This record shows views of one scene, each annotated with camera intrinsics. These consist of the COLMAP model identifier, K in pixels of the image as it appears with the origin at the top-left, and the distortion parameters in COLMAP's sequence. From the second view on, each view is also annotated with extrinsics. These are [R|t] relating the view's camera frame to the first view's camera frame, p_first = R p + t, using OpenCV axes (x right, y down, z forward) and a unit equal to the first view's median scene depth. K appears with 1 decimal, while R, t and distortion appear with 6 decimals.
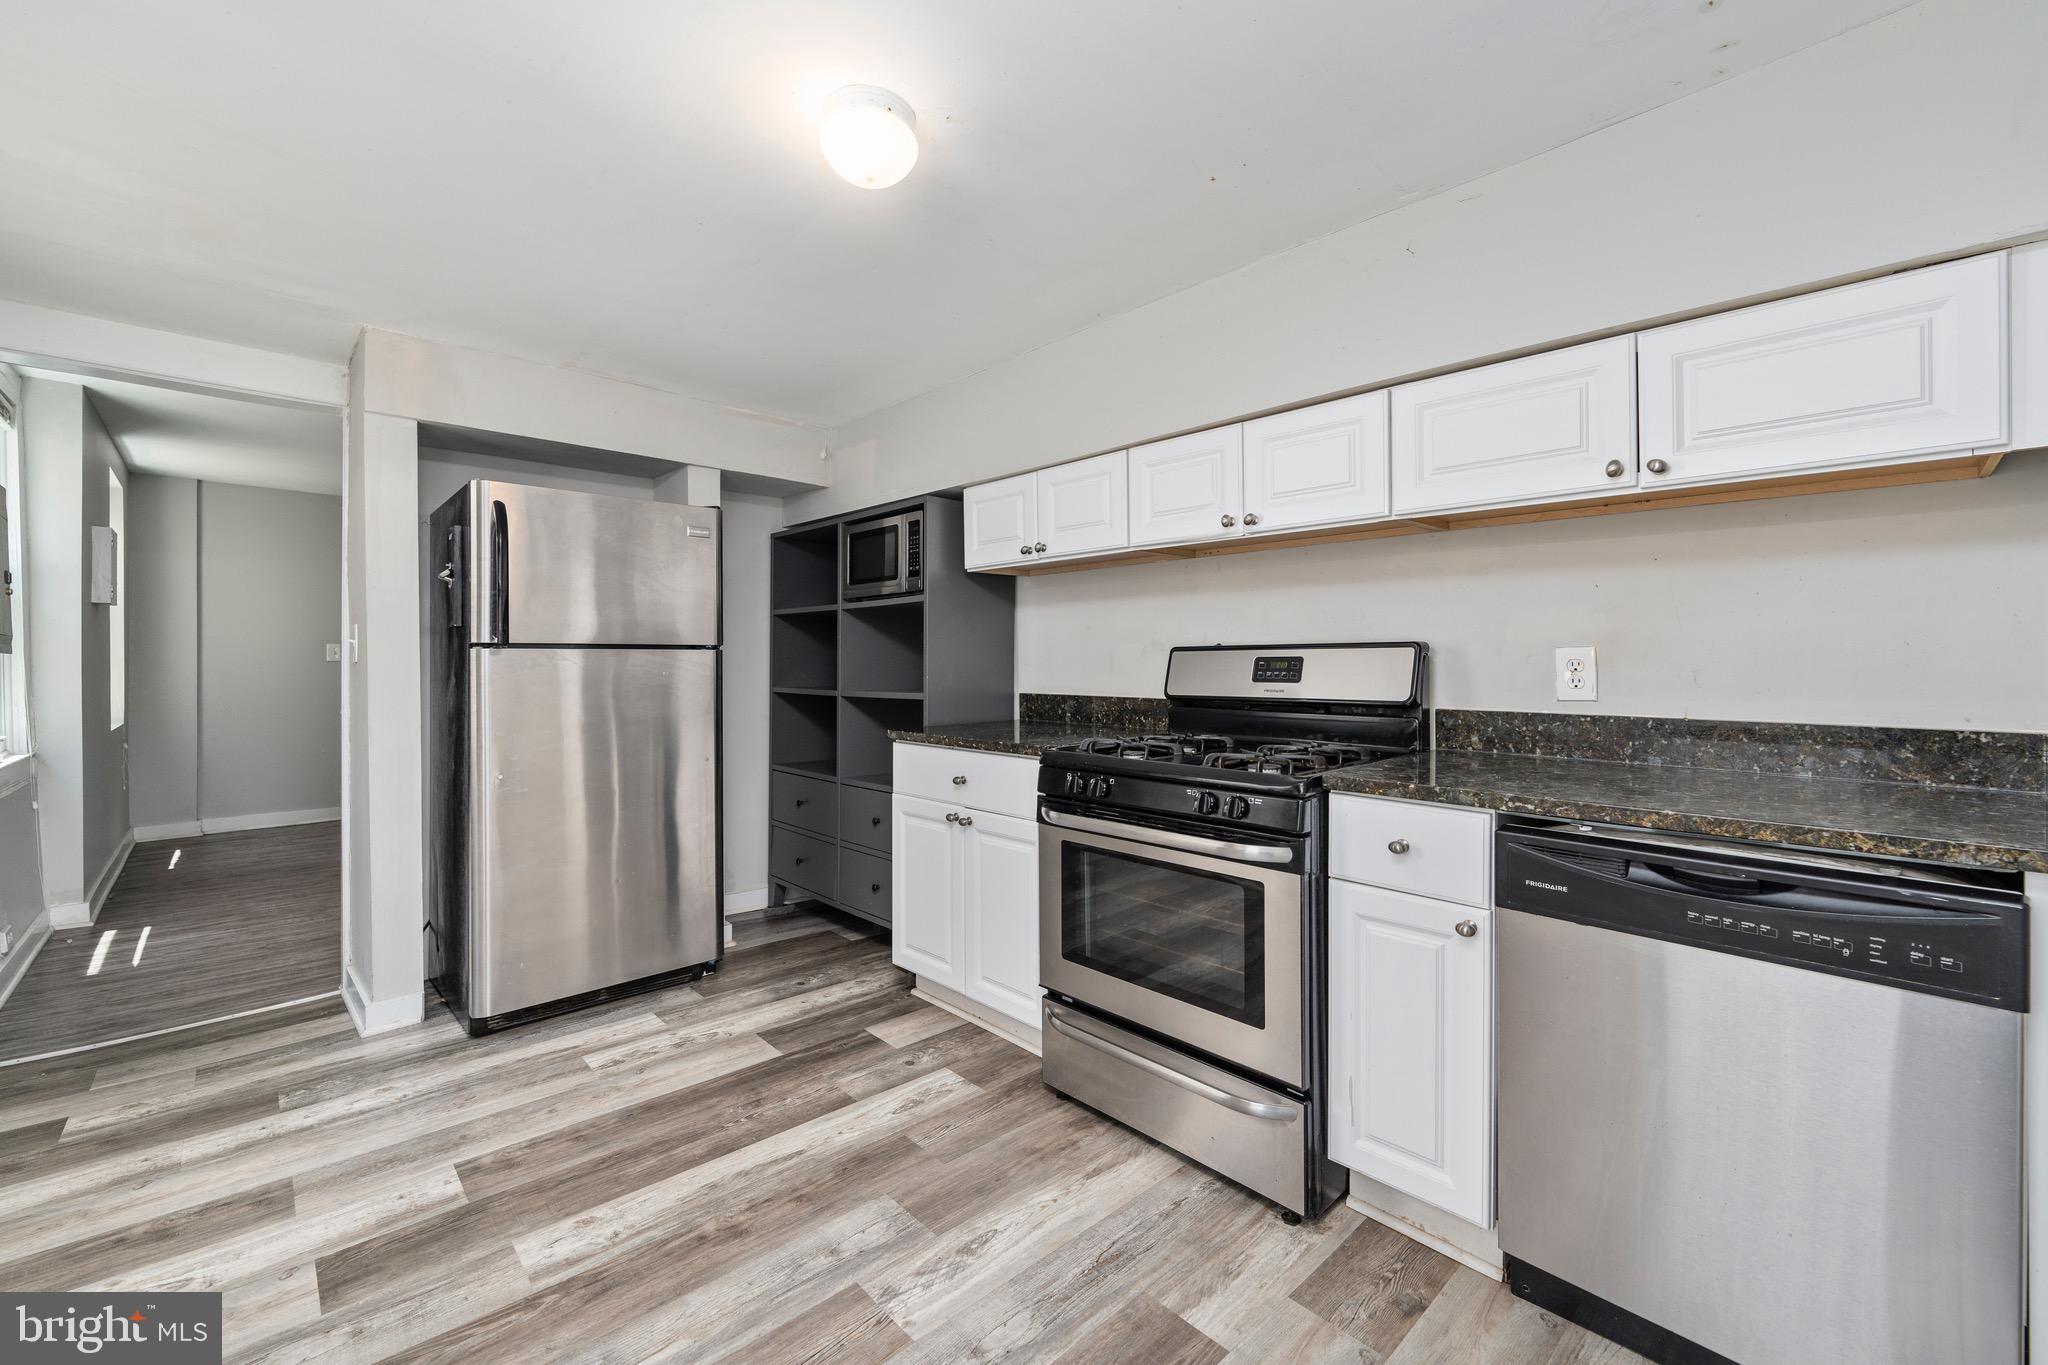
lens RADIAL K [[849.2, 0, 1118.8], [0, 849.2, 667.0], [0, 0, 1]] dist [0.001217, -0.000024]
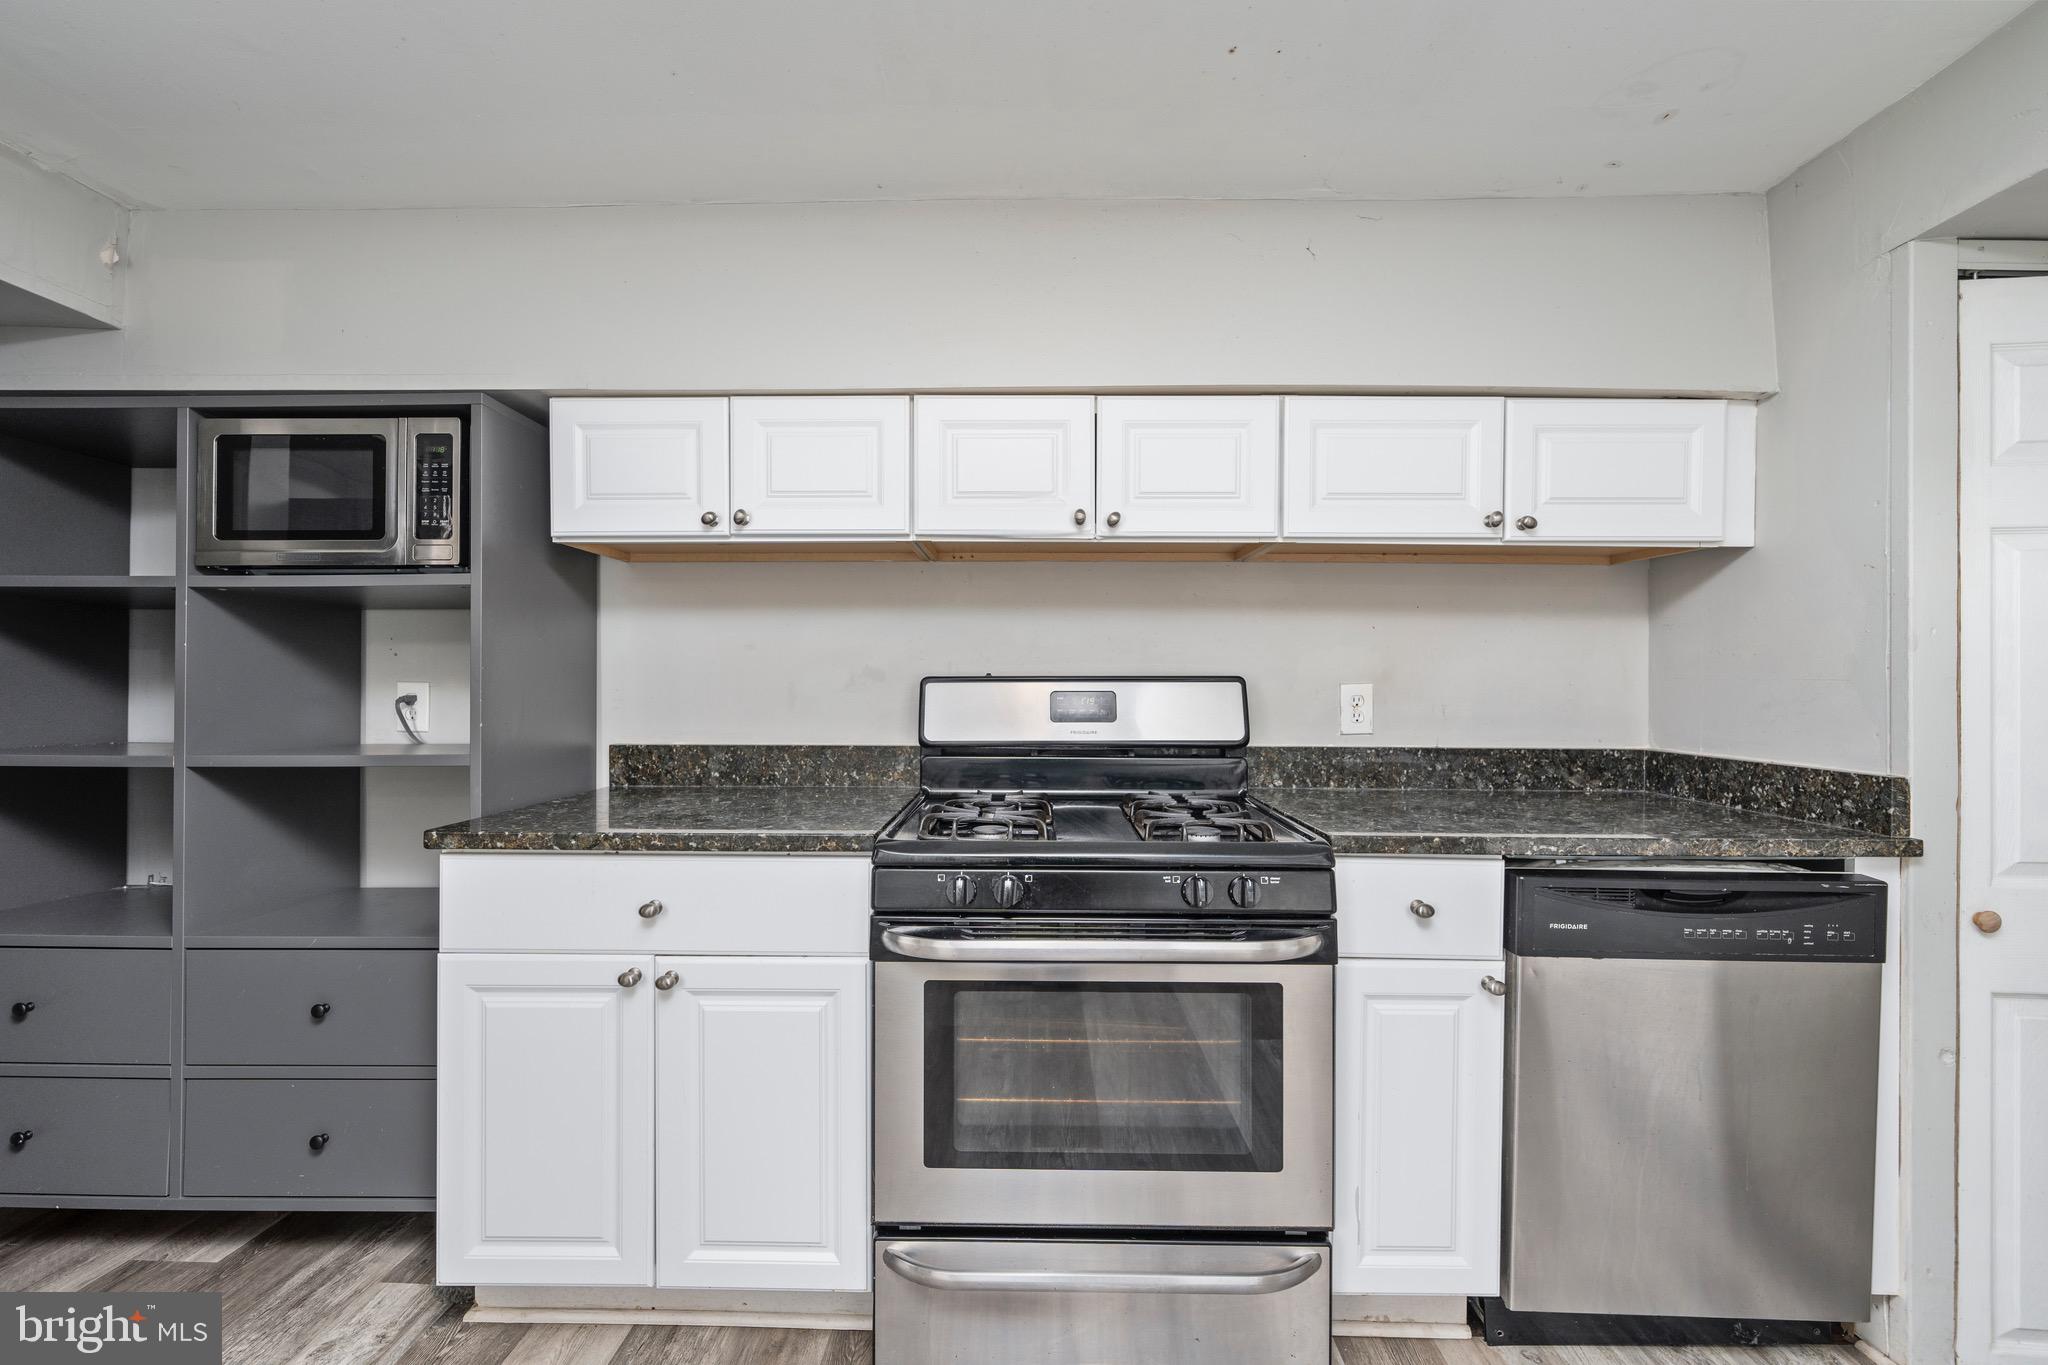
lens RADIAL K [[828.4, 0, 1024.0], [0, 828.4, 682.5], [0, 0, 1]] dist [-0.001550, -0.000400]
pose [[0.736436, 0.004139, 0.676494, -0.426150], [-0.000507, 0.999984, -0.005567, -0.016701], [-0.676507, 0.003757, 0.736427, 0.481147]]
